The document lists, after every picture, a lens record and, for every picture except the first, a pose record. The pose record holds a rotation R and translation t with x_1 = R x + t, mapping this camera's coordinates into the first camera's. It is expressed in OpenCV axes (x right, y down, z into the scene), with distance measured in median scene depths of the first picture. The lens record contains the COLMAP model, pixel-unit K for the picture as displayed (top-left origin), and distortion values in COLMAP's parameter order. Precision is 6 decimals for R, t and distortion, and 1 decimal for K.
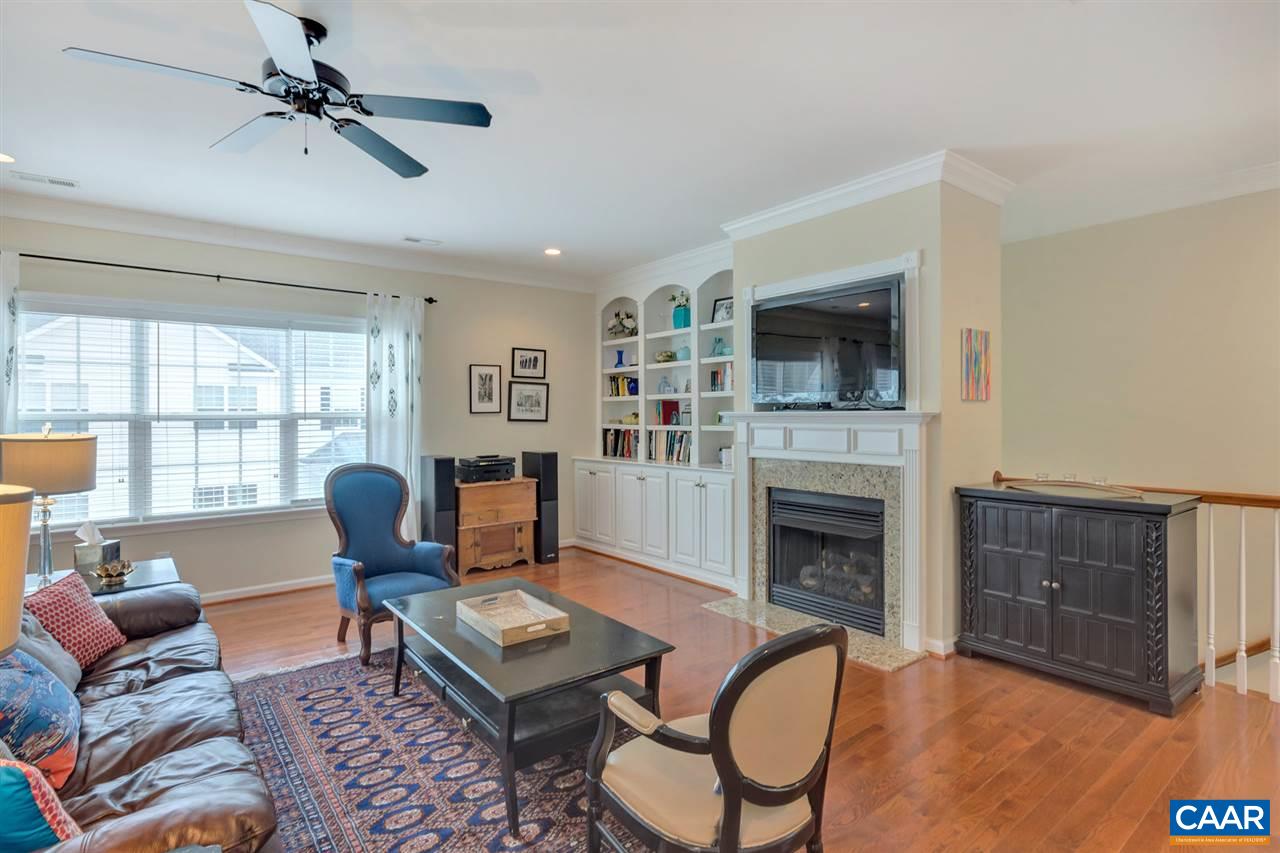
lens RADIAL K [[589.4, 0, 632.9], [0, 589.4, 413.0], [0, 0, 1]] dist [0.002068, 0.000227]
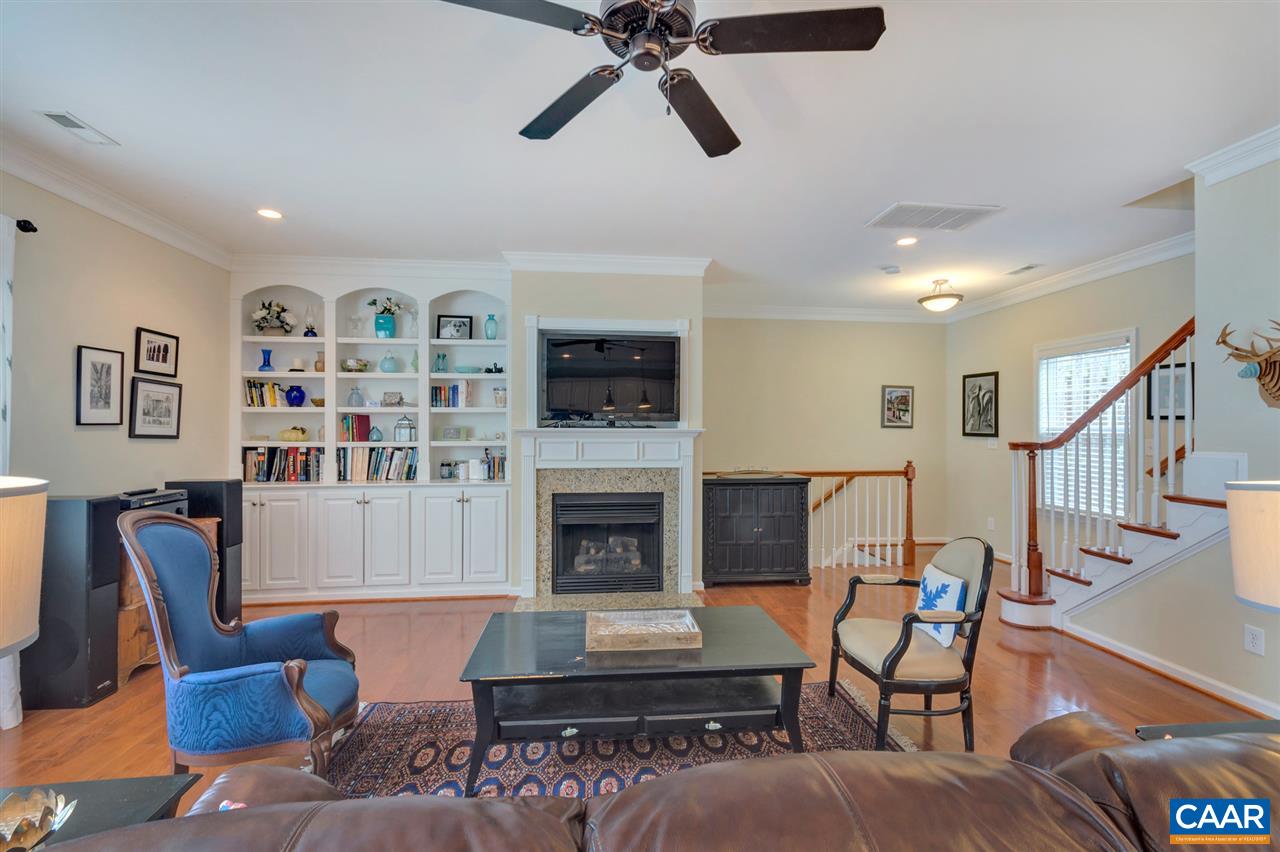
lens RADIAL K [[524.0, 0, 634.7], [0, 524.0, 428.7], [0, 0, 1]] dist [-0.001314, -0.000068]
pose [[0.575517, 0.009981, 0.817729, -0.382115], [-0.007529, 0.999948, -0.006906, 0.003675], [-0.817755, -0.002183, 0.575562, 0.209746]]
